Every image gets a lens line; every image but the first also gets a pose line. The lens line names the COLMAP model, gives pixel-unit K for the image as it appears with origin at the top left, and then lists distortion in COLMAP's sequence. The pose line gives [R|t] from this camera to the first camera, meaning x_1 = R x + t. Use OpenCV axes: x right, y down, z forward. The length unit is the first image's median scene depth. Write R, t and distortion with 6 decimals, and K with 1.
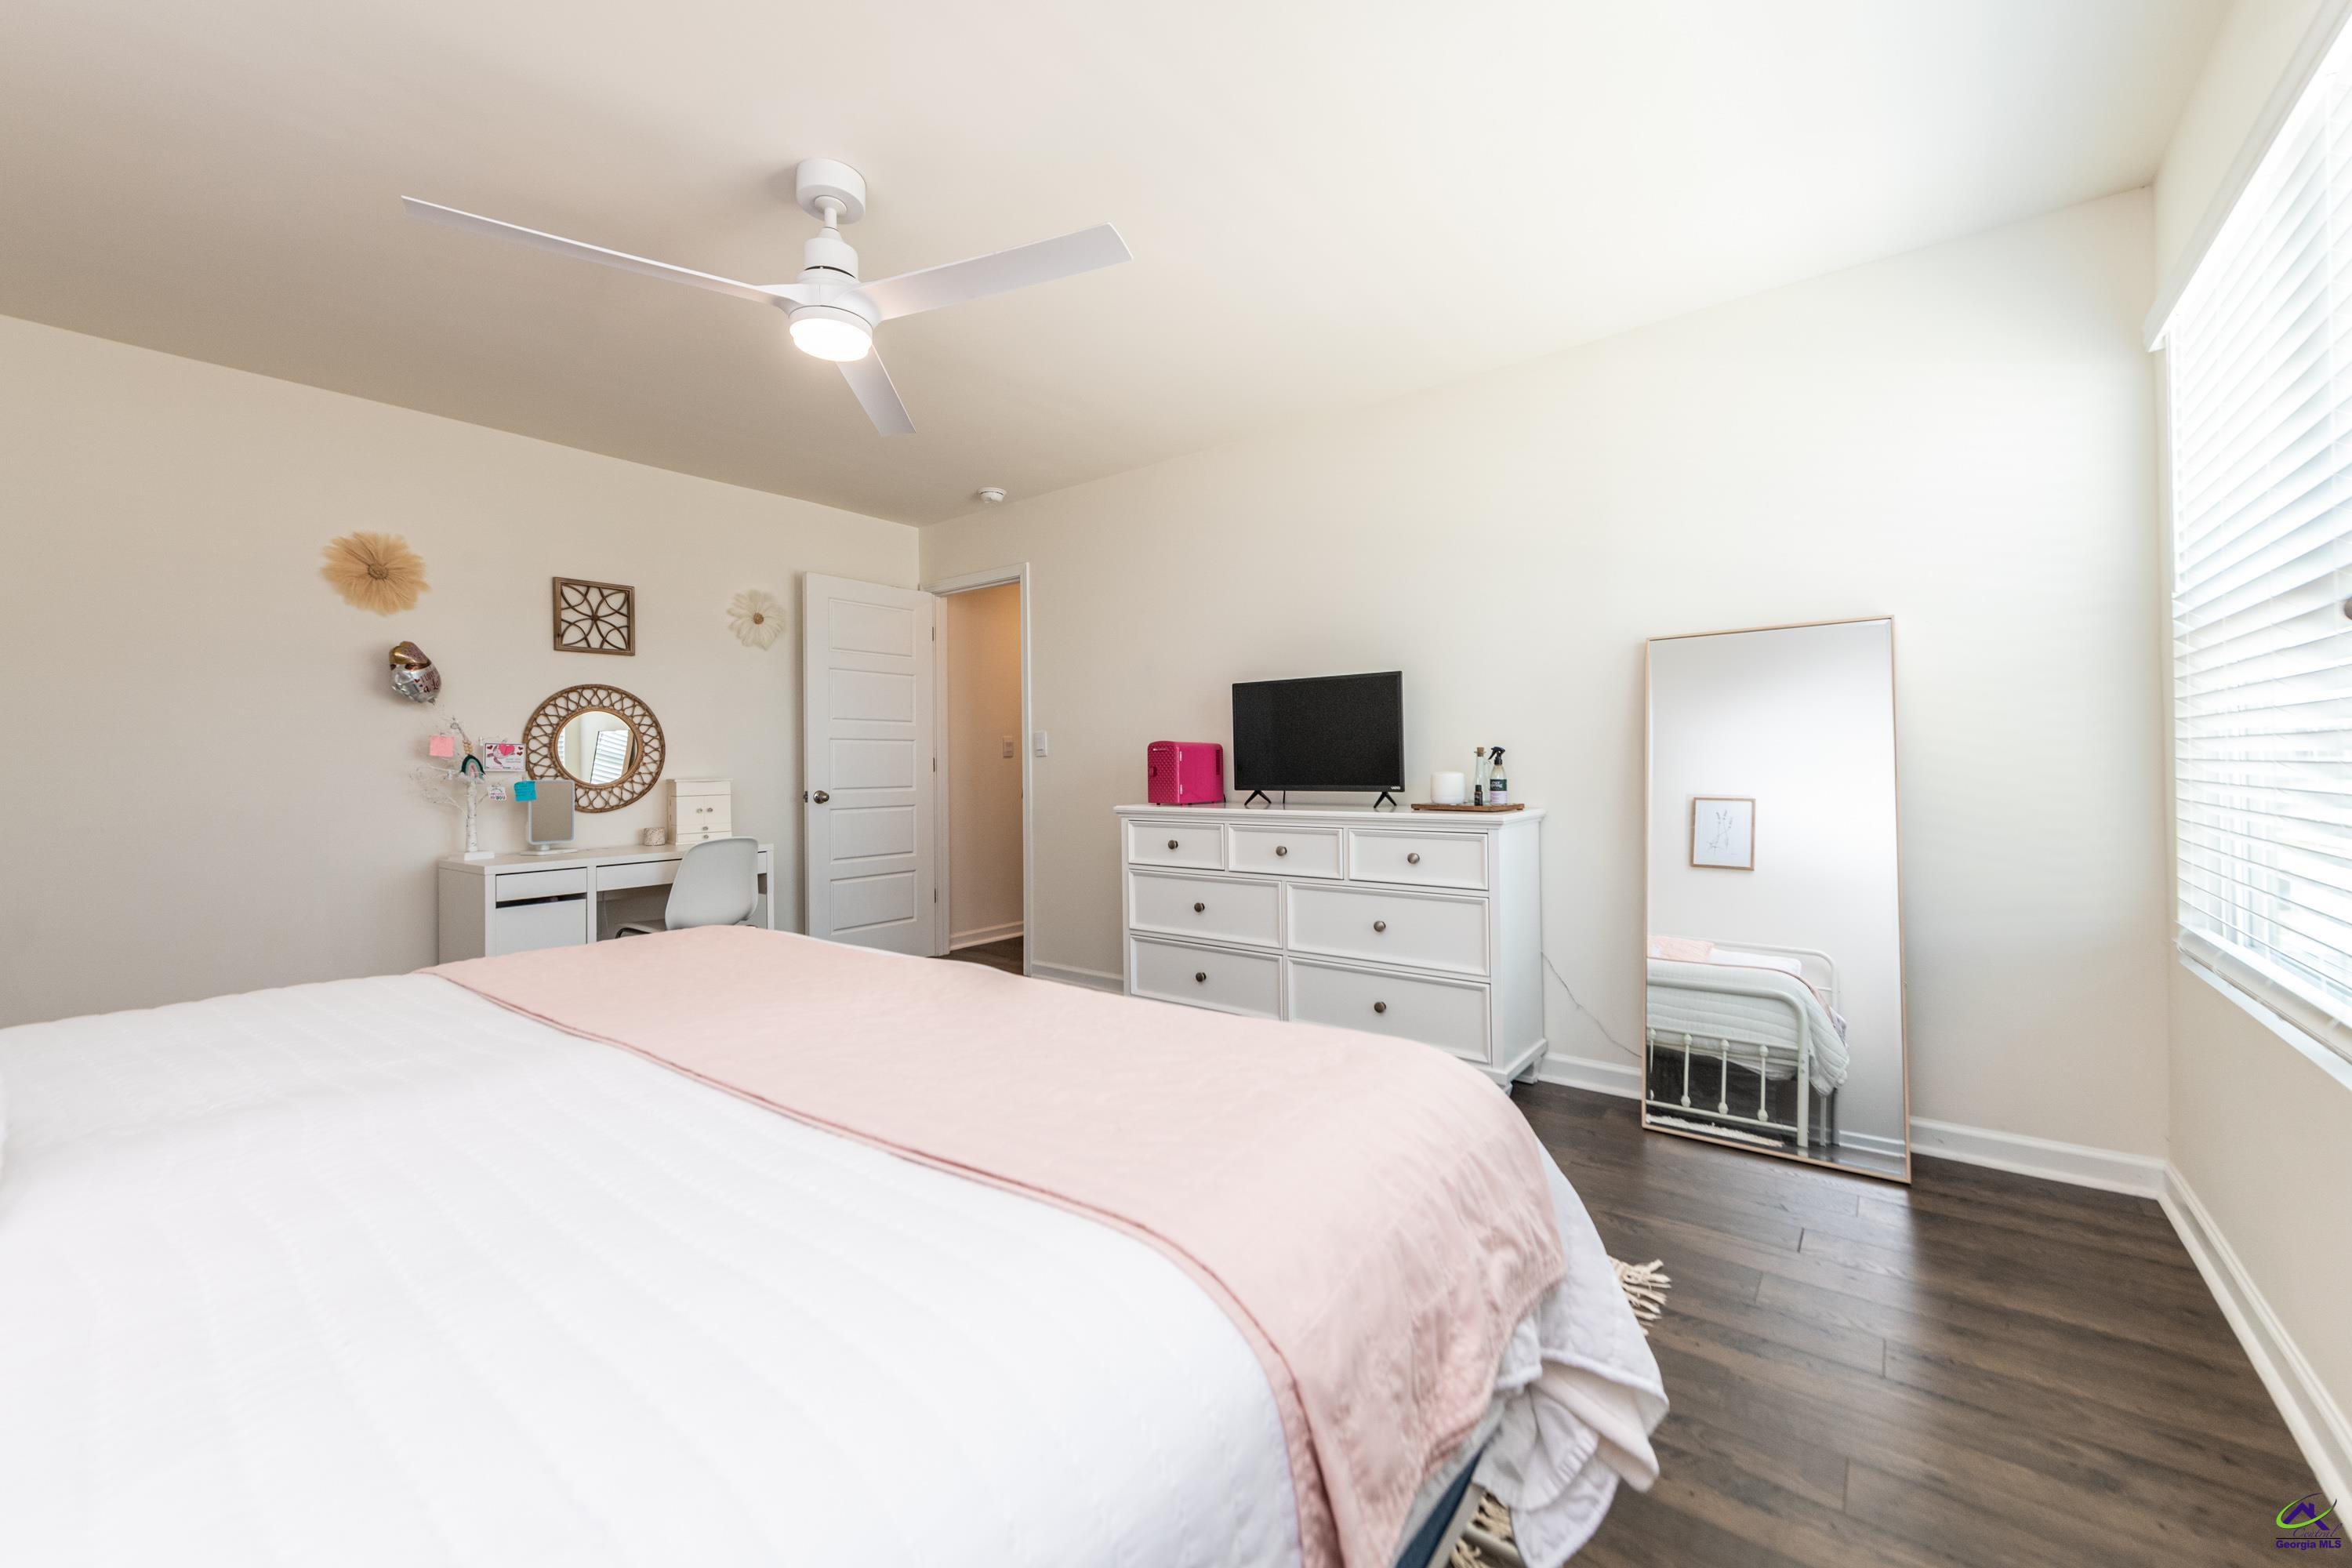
lens RADIAL K [[938.3, 0, 1175.5], [0, 938.3, 770.6], [0, 0, 1]] dist [0.000778, 0.000086]
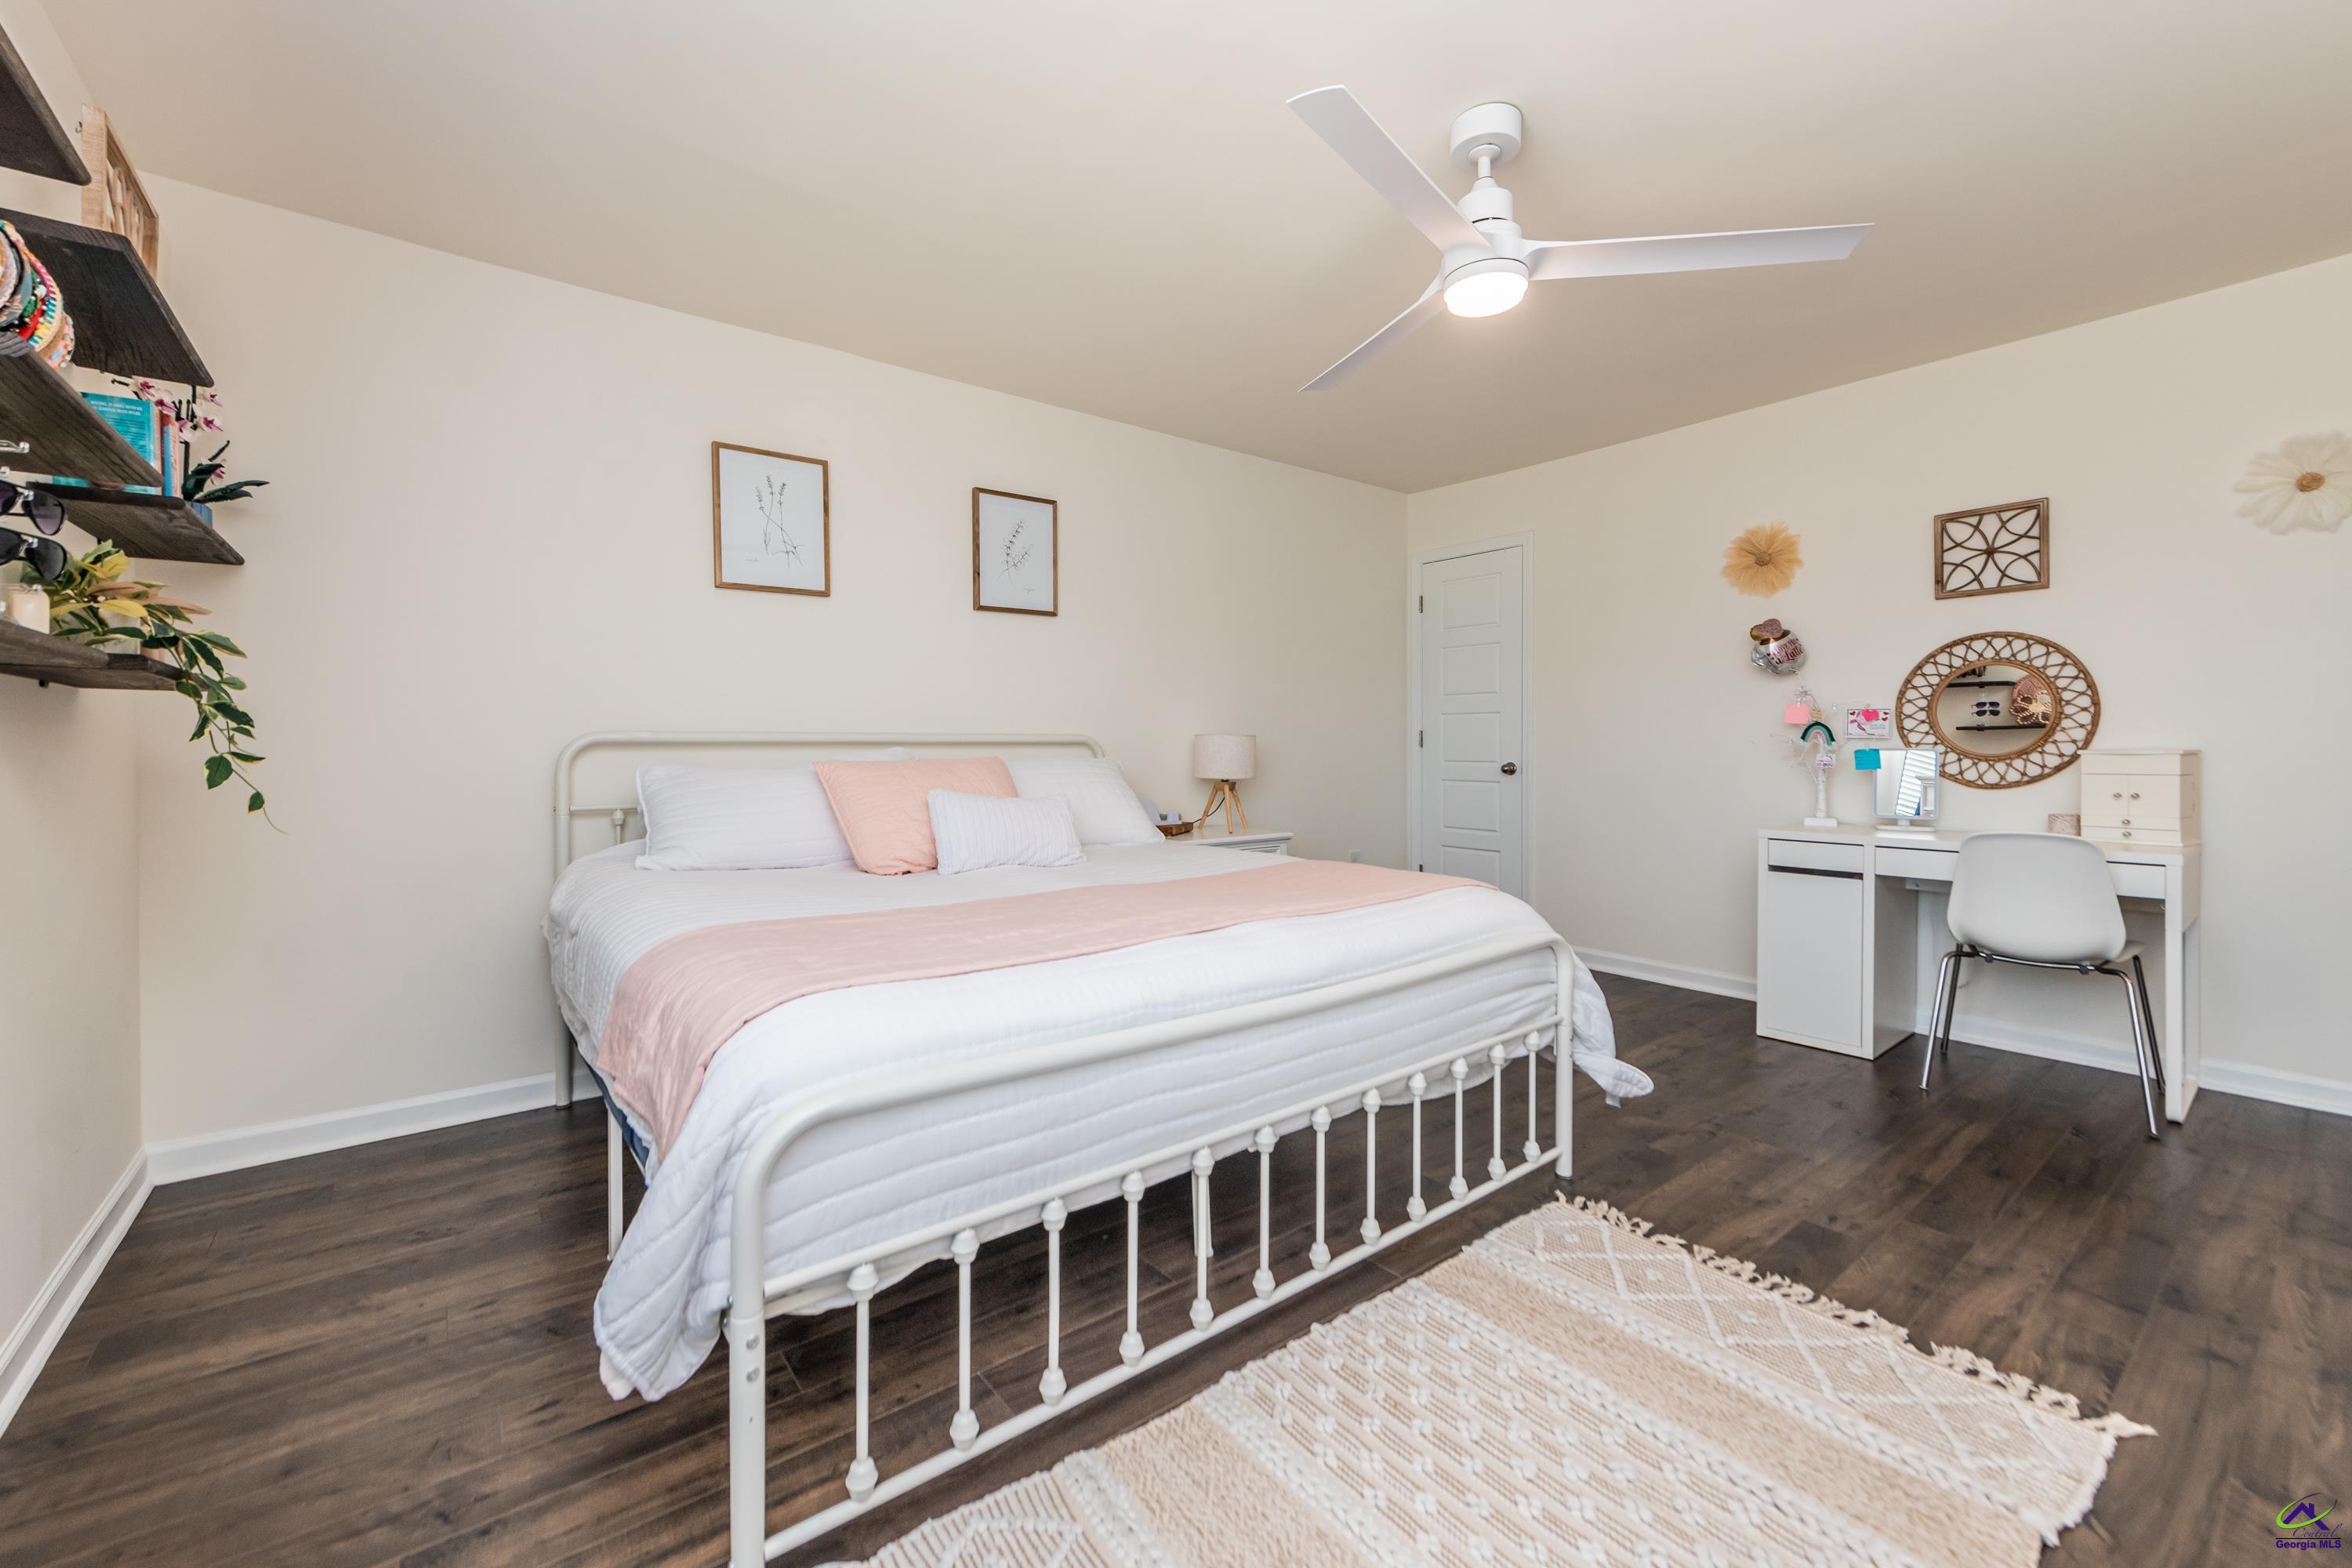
lens RADIAL K [[938.3, 0, 1174.8], [0, 938.3, 760.5], [0, 0, 1]] dist [0.000778, 0.000086]
pose [[-0.246205, 0.026381, -0.968859, 0.356816], [-0.002682, 0.999607, 0.027899, -0.001139], [0.969214, 0.009467, -0.246037, 0.518464]]
